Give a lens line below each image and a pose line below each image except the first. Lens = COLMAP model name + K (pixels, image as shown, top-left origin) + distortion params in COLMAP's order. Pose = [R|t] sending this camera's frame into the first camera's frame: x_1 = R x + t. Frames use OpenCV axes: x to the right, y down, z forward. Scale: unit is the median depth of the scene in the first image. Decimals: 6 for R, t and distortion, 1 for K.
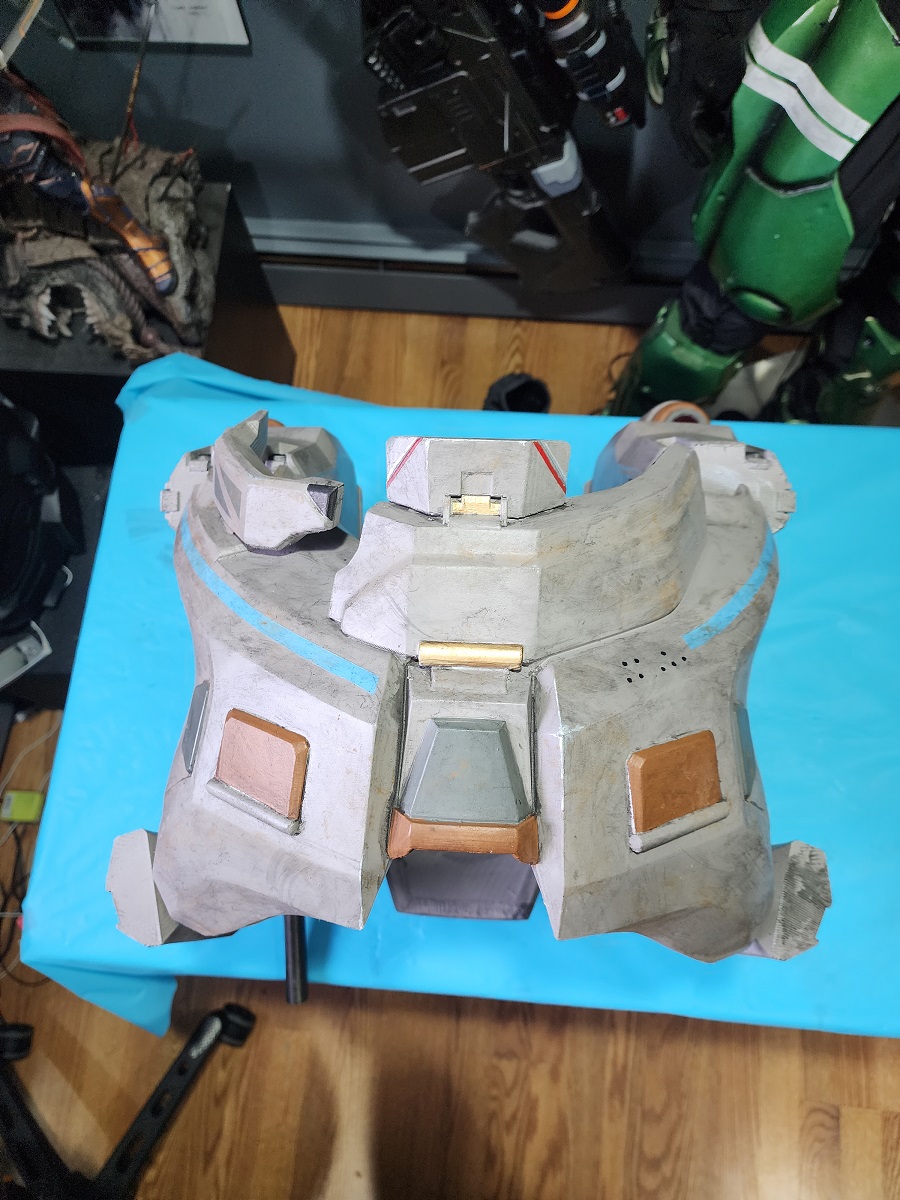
lens RADIAL K [[823.1, 0, 448.4], [0, 823.1, 612.4], [0, 0, 1]] dist [0.050607, -0.060565]
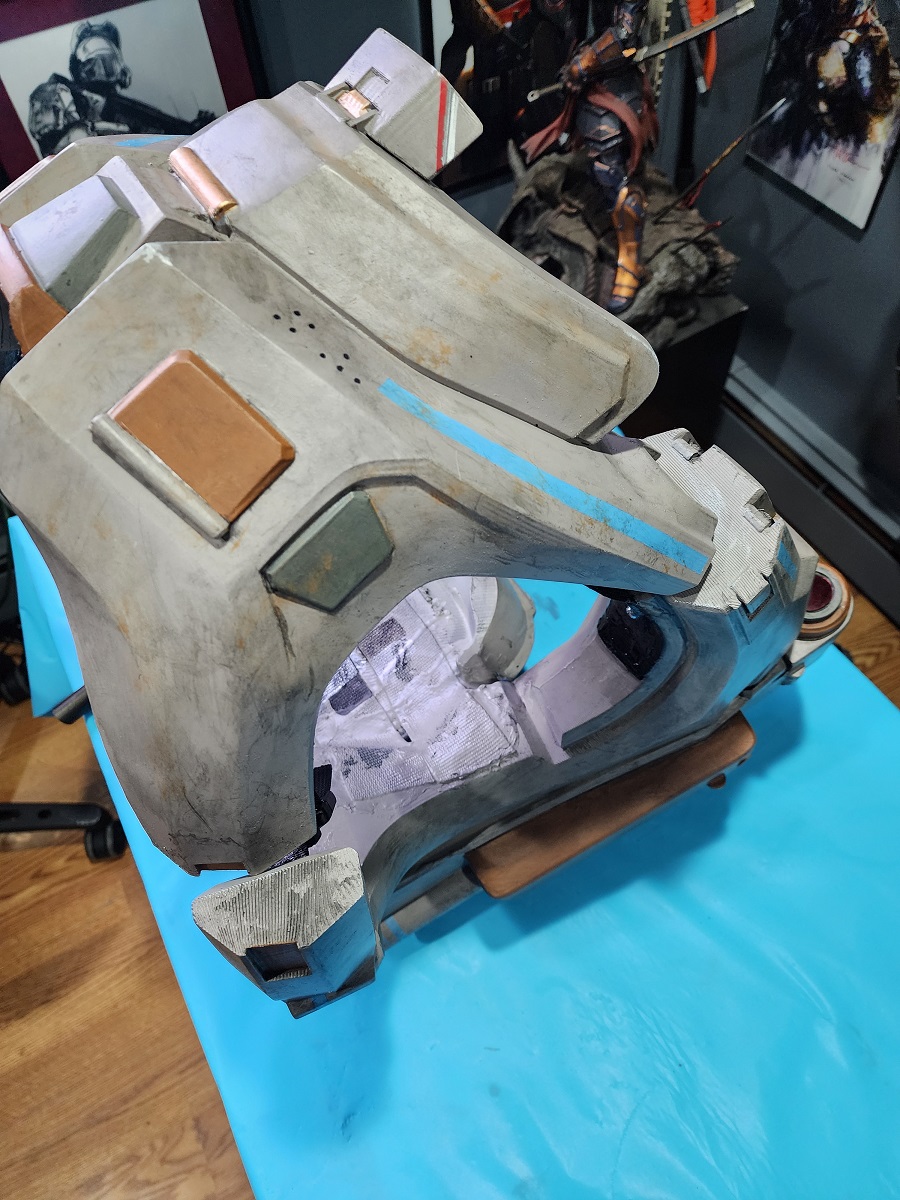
lens RADIAL K [[822.6, 0, 454.7], [0, 822.6, 592.2], [0, 0, 1]] dist [0.044481, -0.047656]
pose [[0.572051, 0.687216, -0.447763, 0.632438], [-0.783044, 0.620052, -0.048756, 0.112202], [0.244131, 0.378509, 0.892822, 0.329171]]
